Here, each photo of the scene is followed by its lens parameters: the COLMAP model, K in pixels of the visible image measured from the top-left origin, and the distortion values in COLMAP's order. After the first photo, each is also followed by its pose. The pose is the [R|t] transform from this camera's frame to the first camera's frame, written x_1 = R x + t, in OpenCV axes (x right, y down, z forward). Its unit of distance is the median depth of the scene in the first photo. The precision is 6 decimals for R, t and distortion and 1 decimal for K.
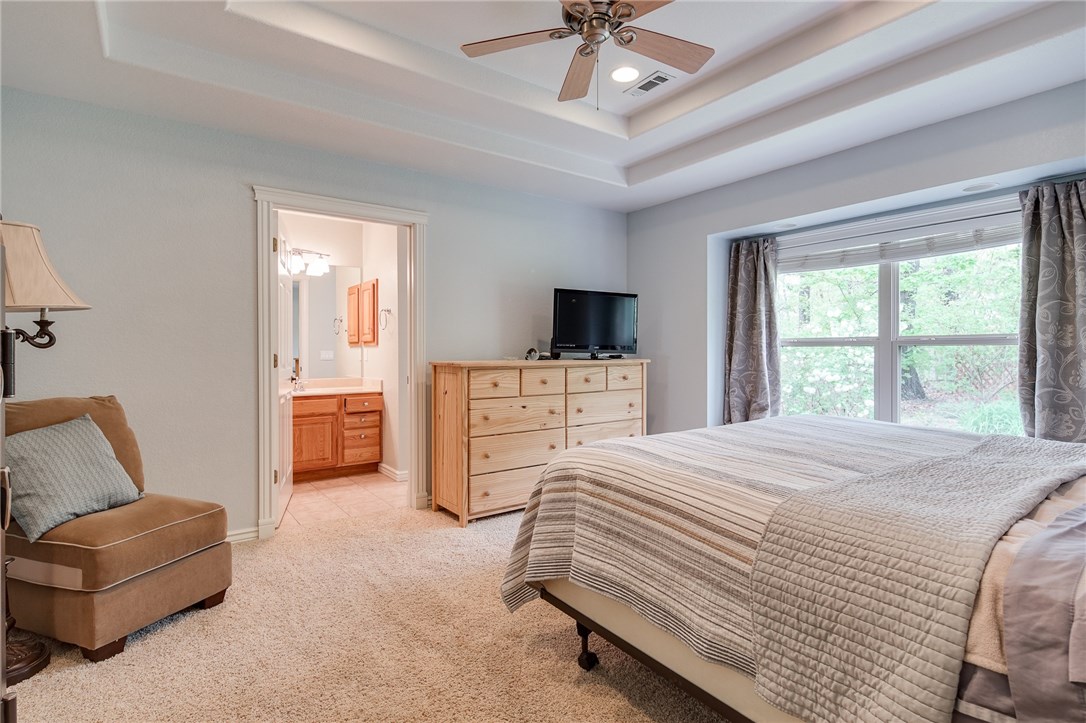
lens RADIAL K [[530.7, 0, 536.6], [0, 530.7, 350.0], [0, 0, 1]] dist [0.016023, -0.010890]
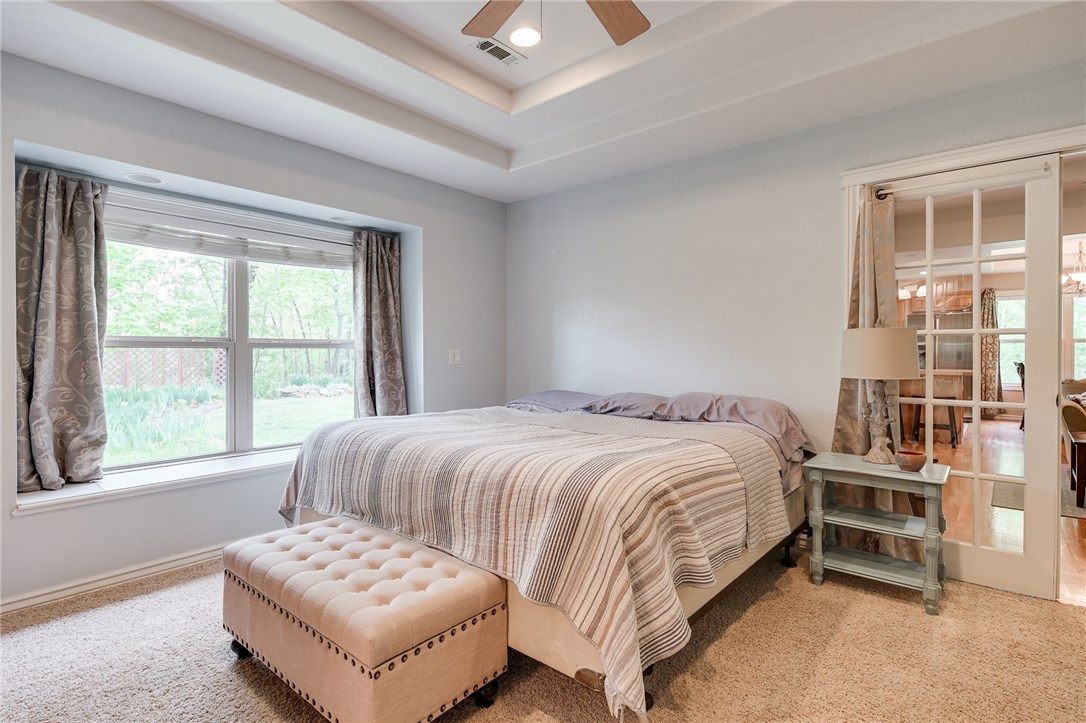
lens RADIAL K [[530.7, 0, 536.6], [0, 530.7, 350.0], [0, 0, 1]] dist [0.016023, -0.010890]
pose [[-0.248239, -0.004439, 0.968689, -0.381651], [-0.004673, 0.999983, 0.003385, -0.008820], [-0.968688, -0.003687, -0.248256, 0.712814]]
